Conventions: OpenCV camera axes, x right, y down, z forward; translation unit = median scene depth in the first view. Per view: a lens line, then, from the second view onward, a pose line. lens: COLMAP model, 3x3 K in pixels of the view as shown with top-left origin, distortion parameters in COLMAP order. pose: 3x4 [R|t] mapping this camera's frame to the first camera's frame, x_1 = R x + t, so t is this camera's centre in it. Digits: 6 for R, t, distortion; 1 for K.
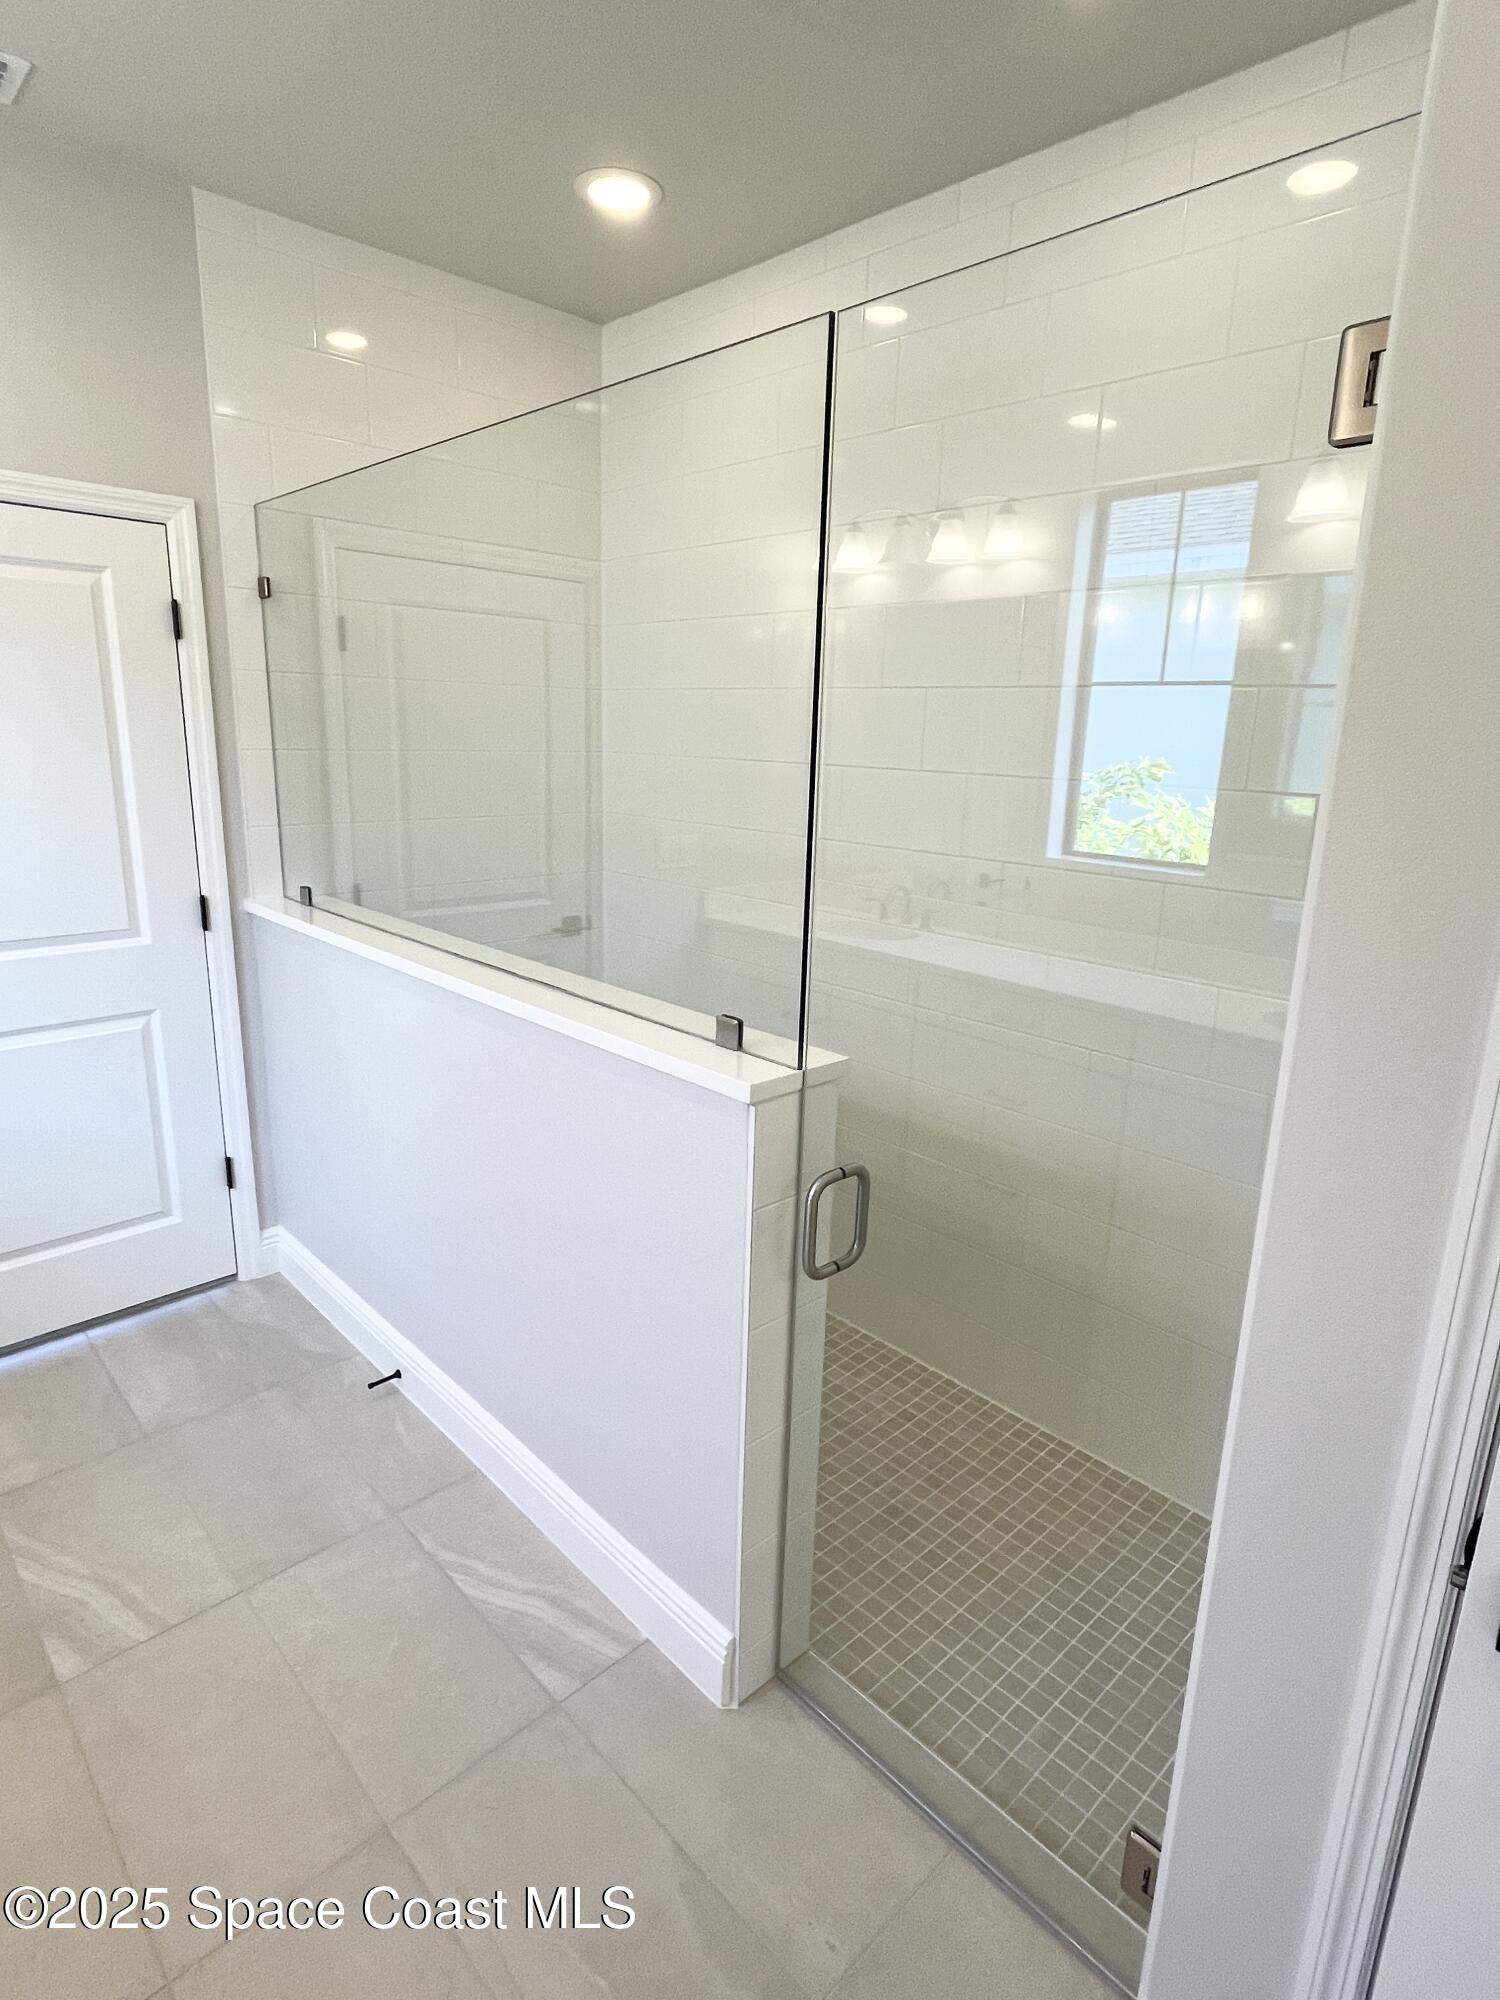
lens RADIAL K [[1067.7, 0, 750.0], [0, 1067.7, 1000.0], [0, 0, 1]] dist [0.000178, 0.000507]
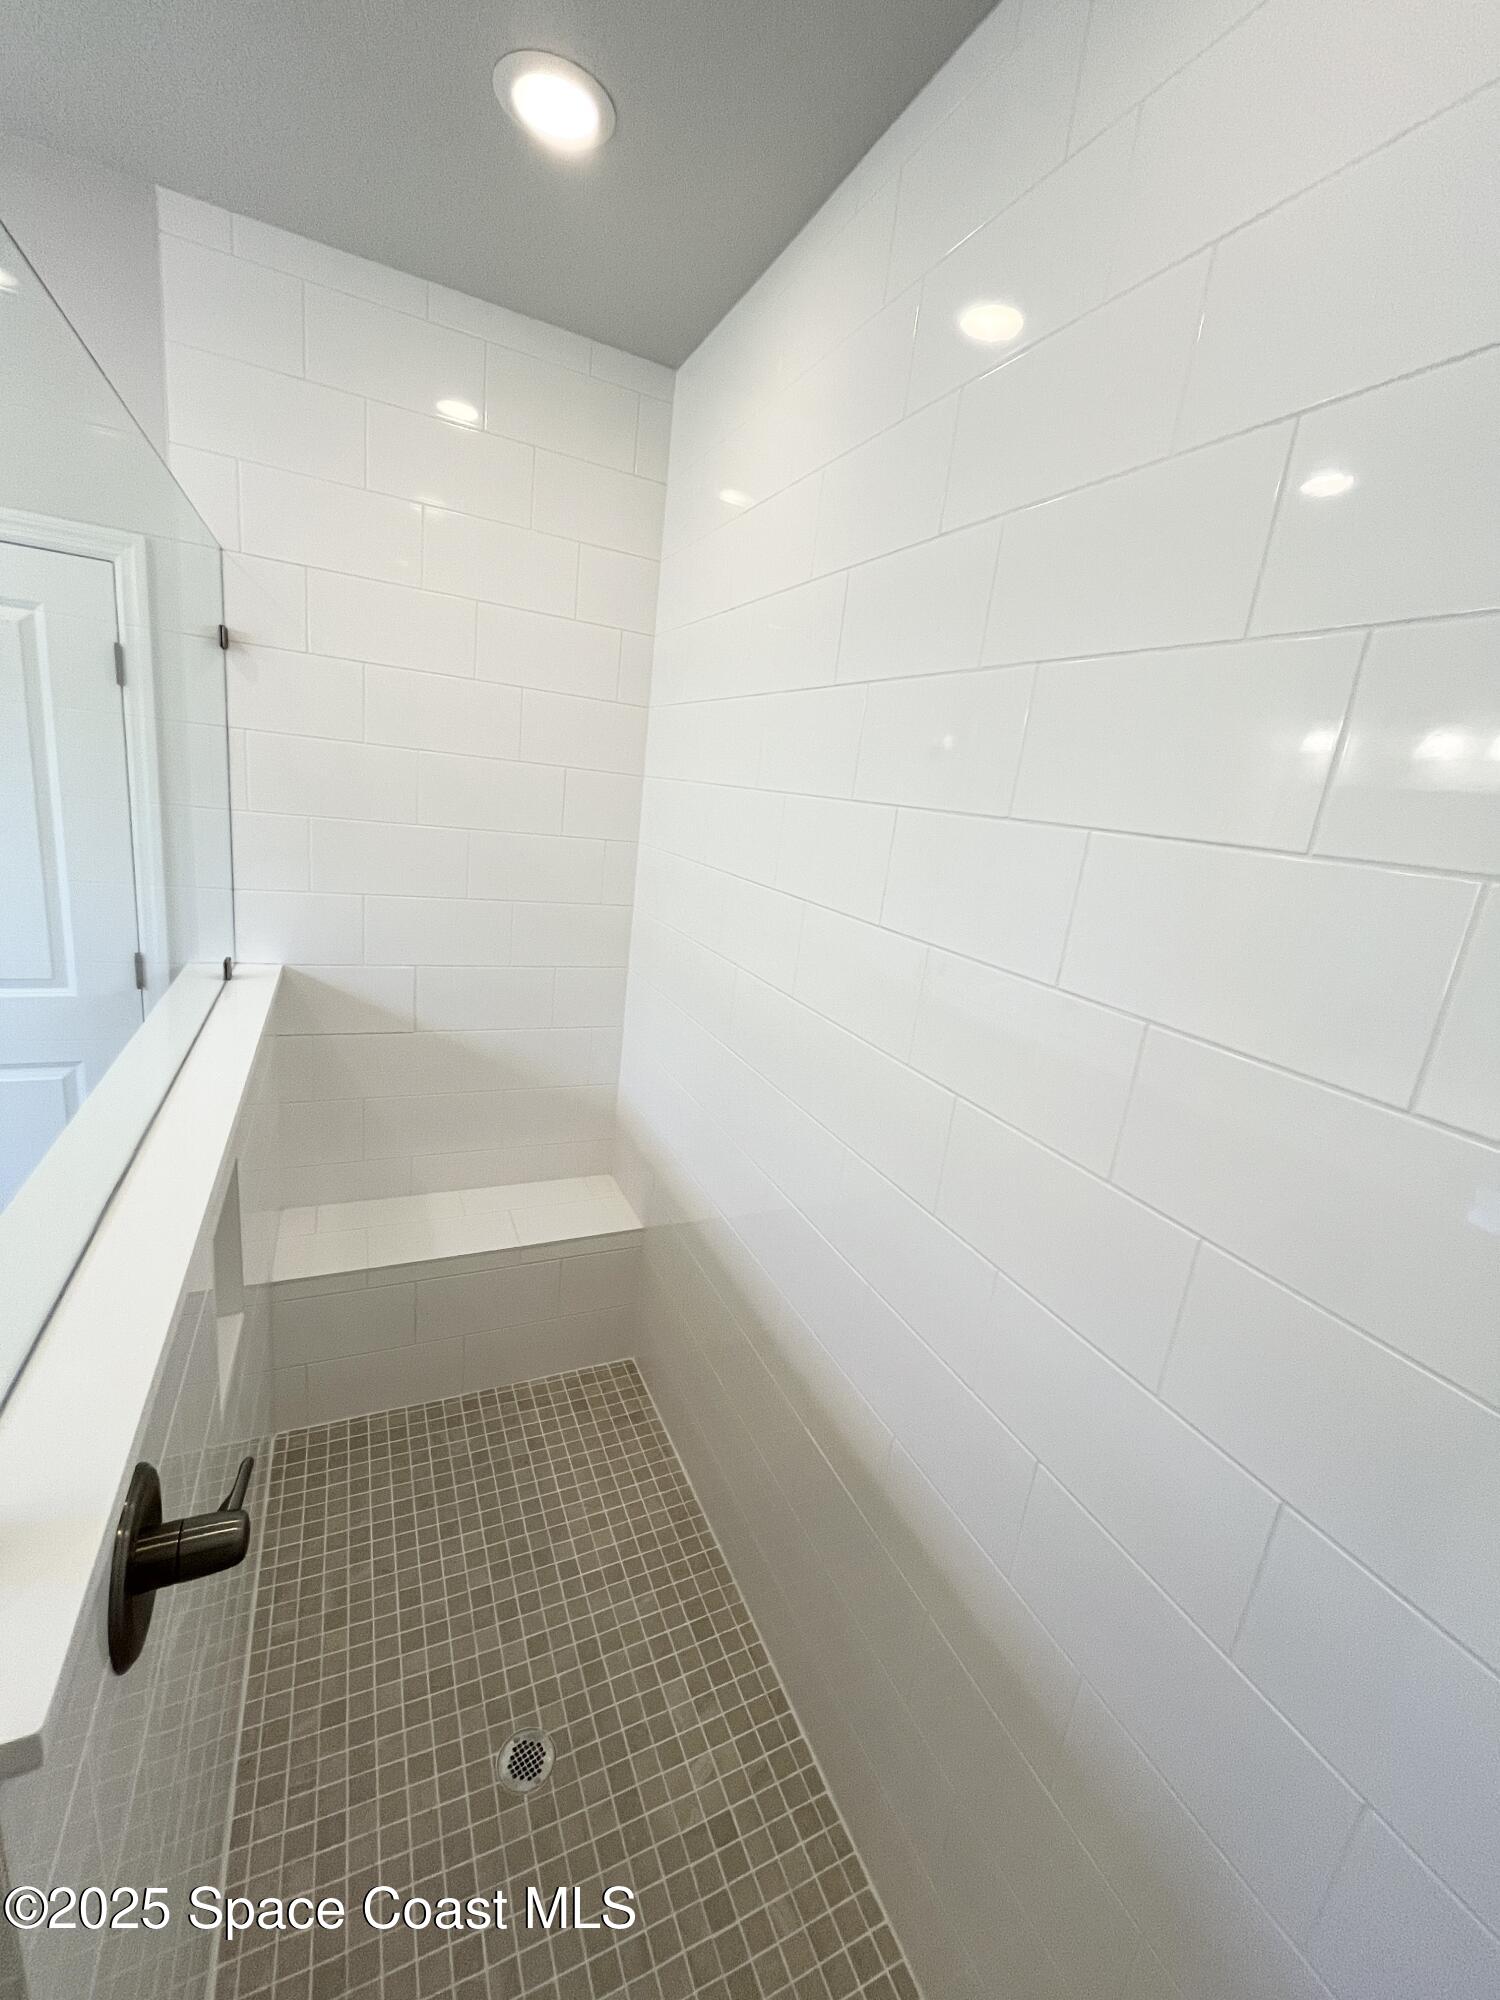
lens RADIAL K [[810.1, 0, 755.0], [0, 810.1, 996.8], [0, 0, 1]] dist [0.000566, 0.000251]
pose [[0.945006, 0.155914, -0.287498, 0.238943], [-0.162624, 0.986688, 0.000548, -0.156117], [0.283756, 0.046236, 0.957781, 0.481320]]
